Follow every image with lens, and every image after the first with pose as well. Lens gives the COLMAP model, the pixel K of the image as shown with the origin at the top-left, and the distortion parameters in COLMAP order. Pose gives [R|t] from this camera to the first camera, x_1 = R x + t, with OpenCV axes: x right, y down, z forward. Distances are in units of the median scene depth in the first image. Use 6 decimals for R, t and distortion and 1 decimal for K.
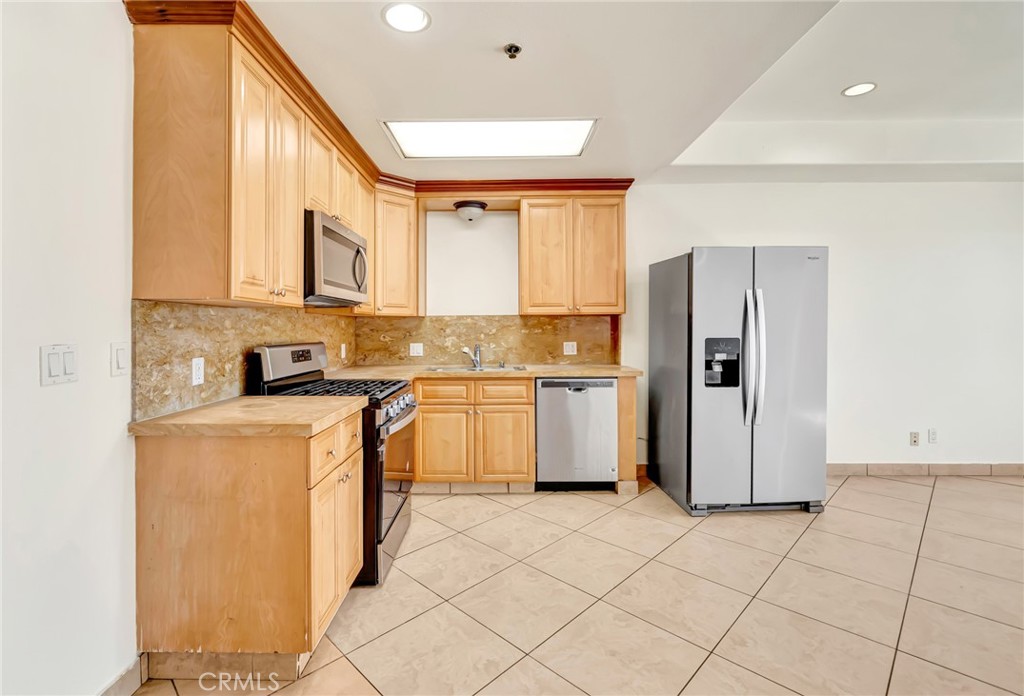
lens RADIAL K [[464.2, 0, 498.4], [0, 464.2, 329.1], [0, 0, 1]] dist [0.003565, -0.000809]
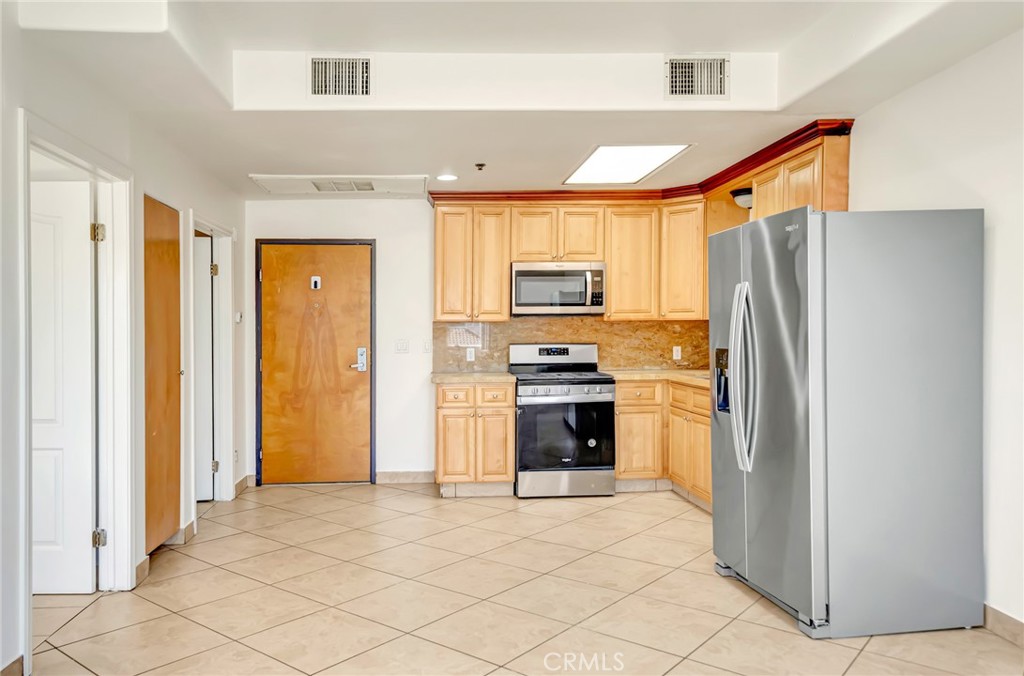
lens RADIAL K [[732.9, 0, 479.5], [0, 732.9, 330.3], [0, 0, 1]] dist [0.030475, -0.018714]
pose [[0.093851, 0.004273, -0.995577, 1.440840], [0.004256, 0.999980, 0.004693, -0.016969], [0.995577, -0.004678, 0.093831, 0.419128]]
